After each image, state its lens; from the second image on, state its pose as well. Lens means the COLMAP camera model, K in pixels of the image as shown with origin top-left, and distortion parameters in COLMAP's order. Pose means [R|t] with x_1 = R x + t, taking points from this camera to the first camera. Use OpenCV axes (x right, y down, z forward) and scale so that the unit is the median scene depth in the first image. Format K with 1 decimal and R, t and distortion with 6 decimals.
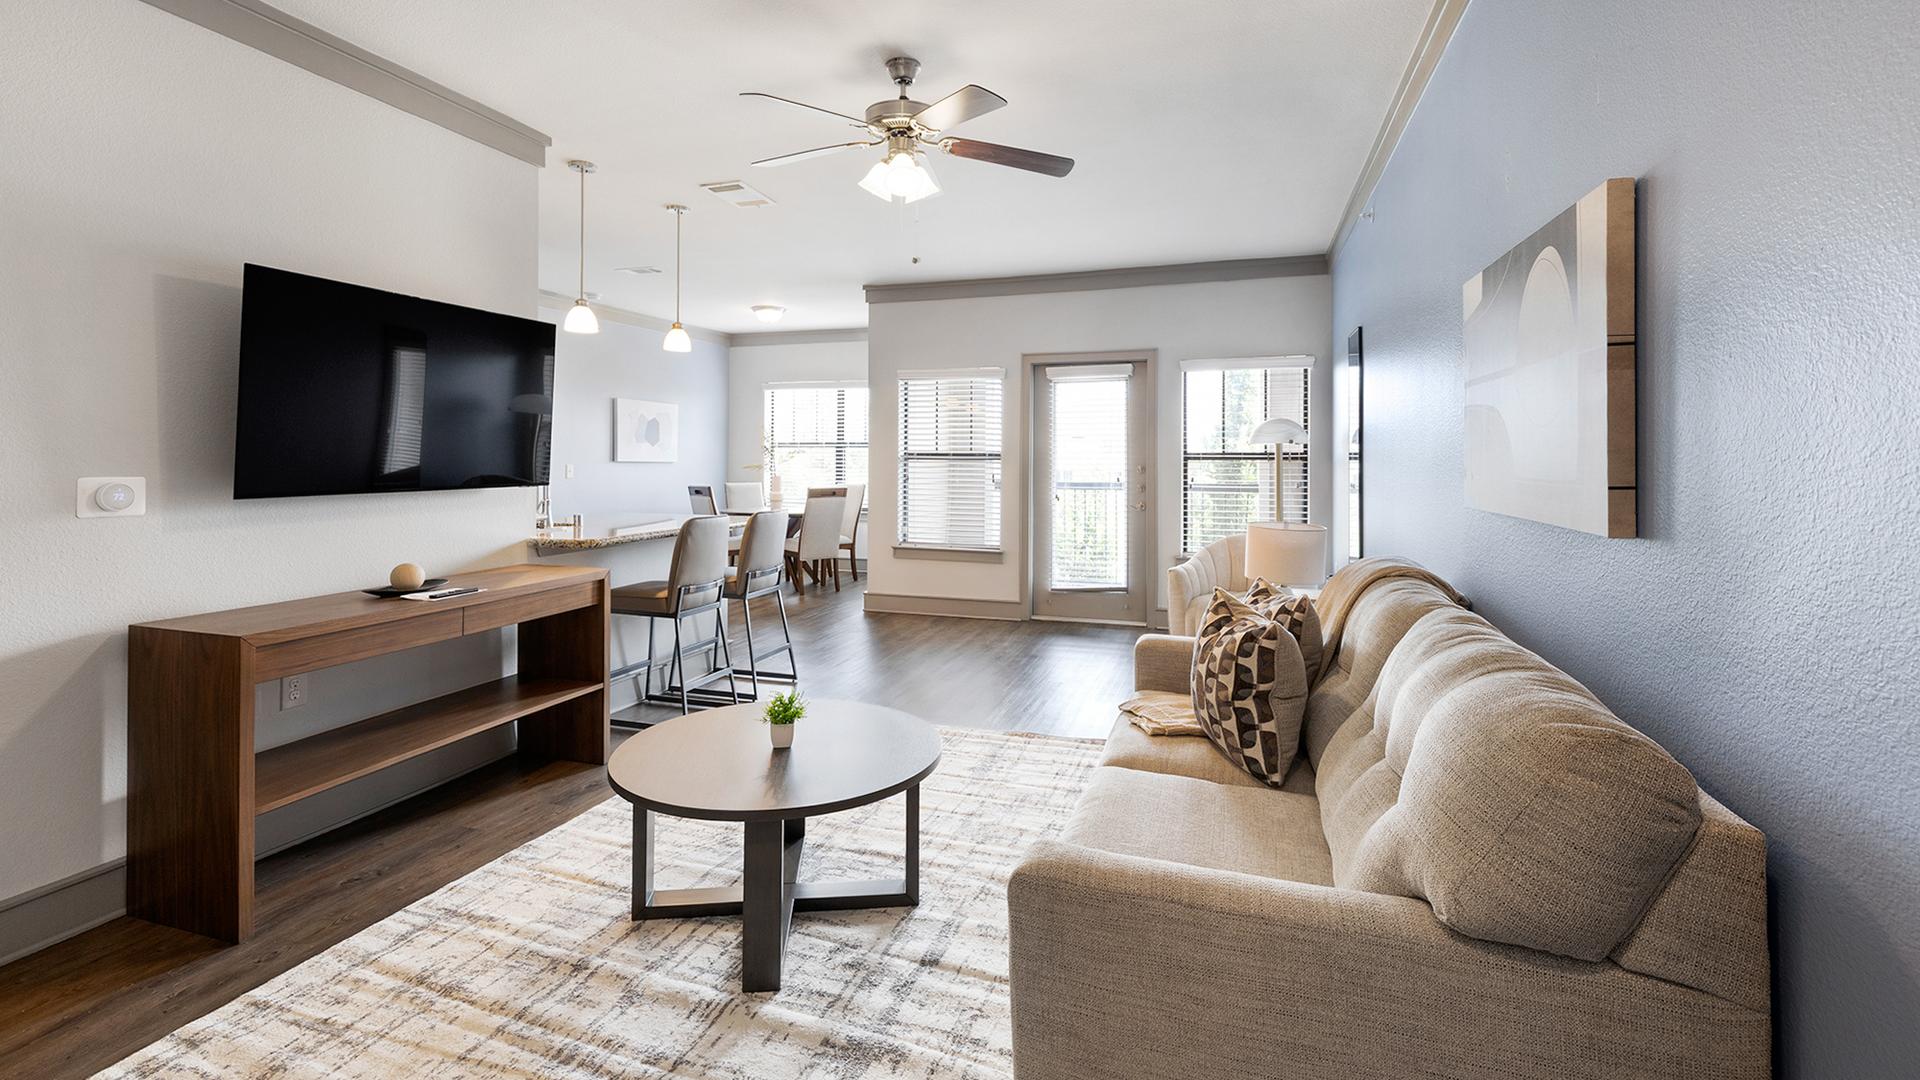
lens RADIAL K [[846.7, 0, 954.6], [0, 846.7, 450.3], [0, 0, 1]] dist [-0.000049, 0.000047]
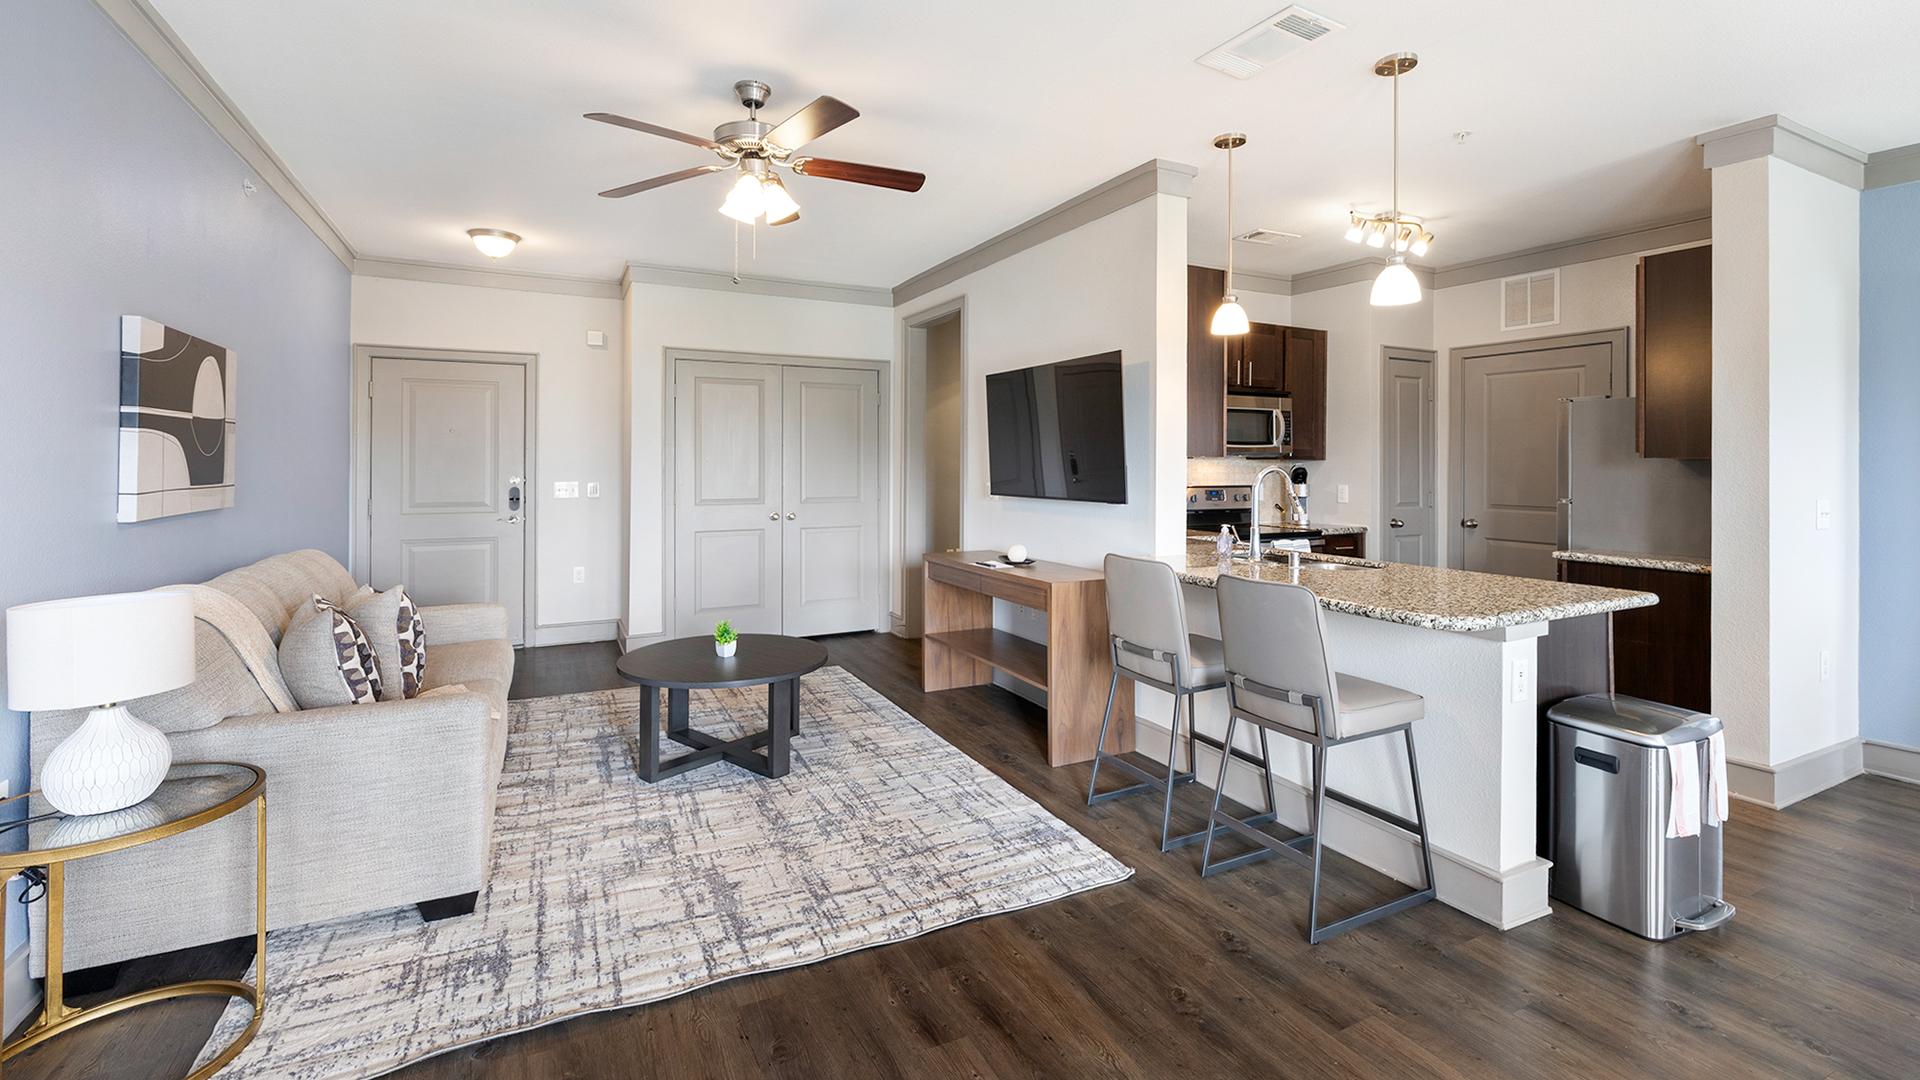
lens RADIAL K [[813.3, 0, 958.0], [0, 813.3, 458.2], [0, 0, 1]] dist [0.001419, -0.000202]
pose [[-0.697608, -0.011682, -0.716385, 0.648789], [-0.001406, 0.999887, -0.014936, -0.000257], [0.716479, -0.009413, -0.697545, 2.615758]]
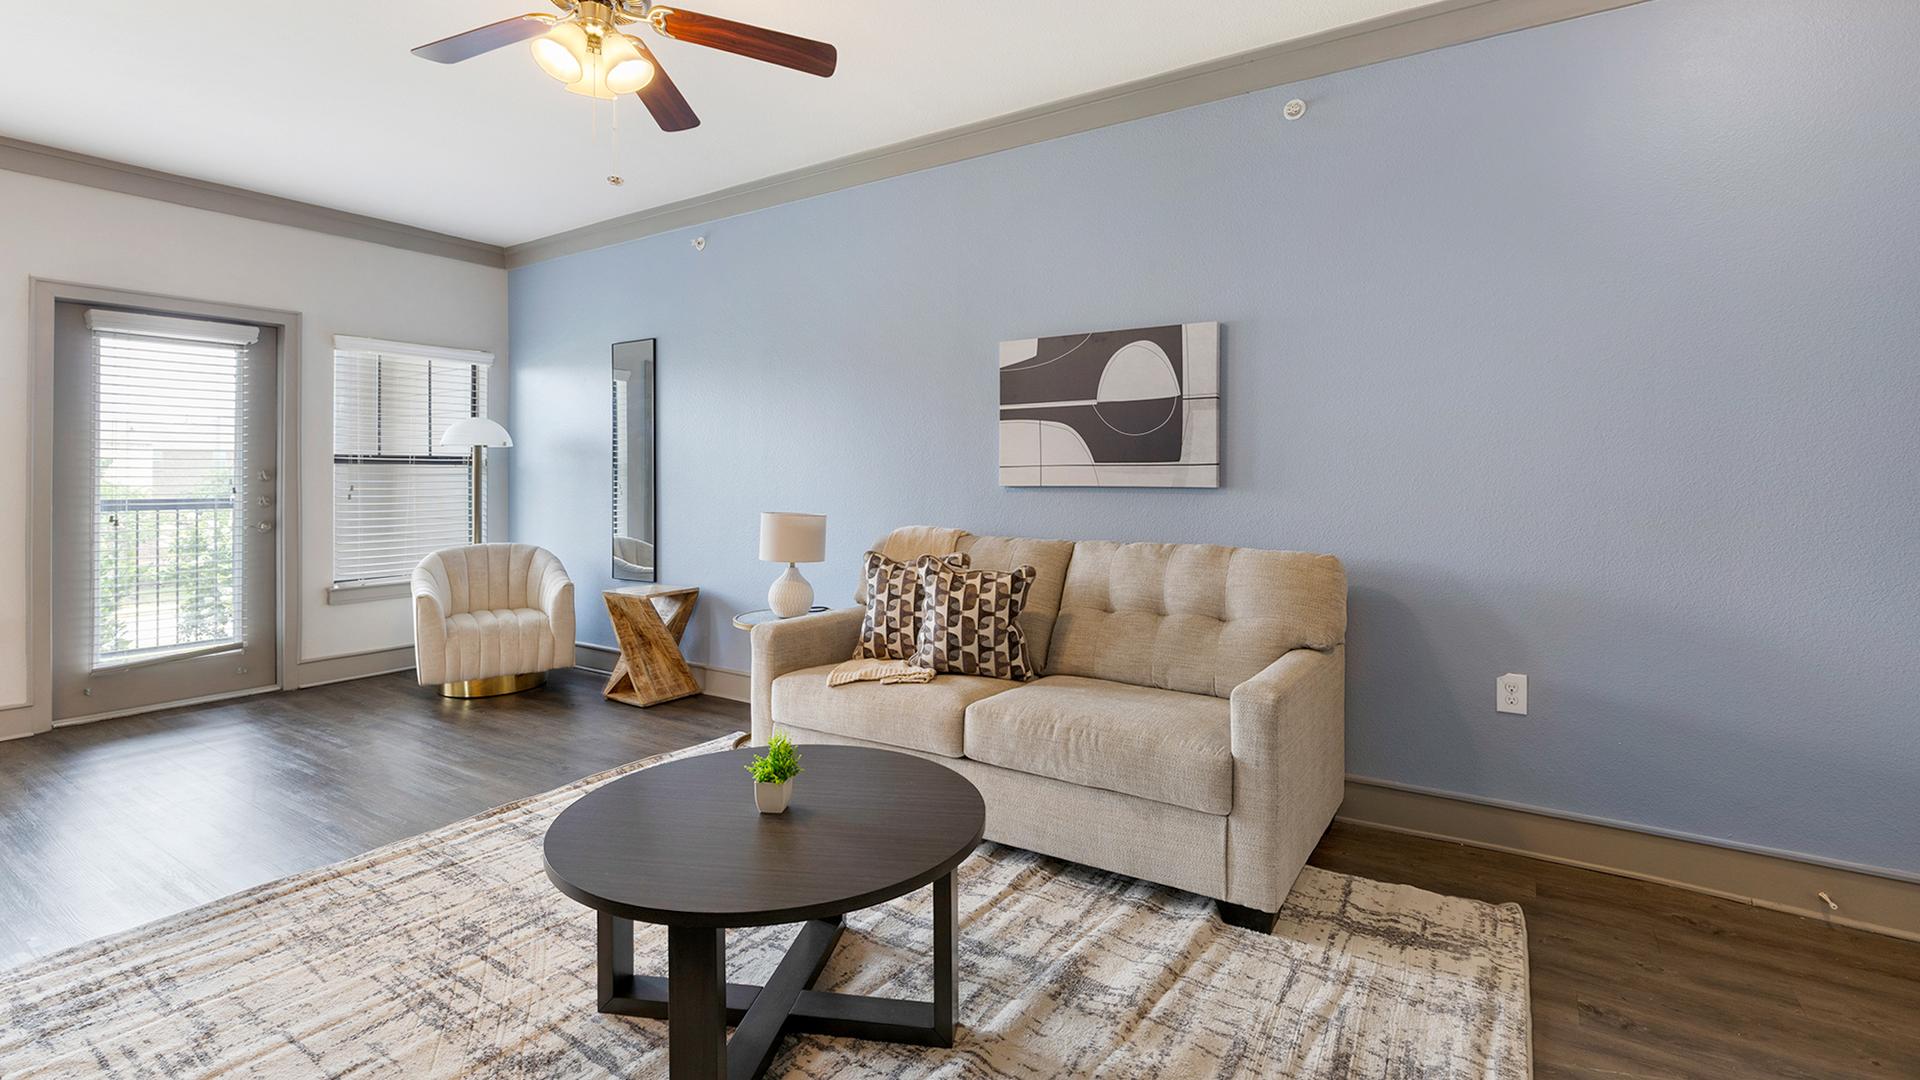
lens RADIAL K [[868.3, 0, 953.5], [0, 868.3, 485.4], [0, 0, 1]] dist [-0.002207, -0.000160]
pose [[0.257088, -0.008904, 0.966347, -1.006143], [-0.008571, 0.999897, 0.011493, 0.050467], [-0.966350, -0.011238, 0.256985, 0.709704]]
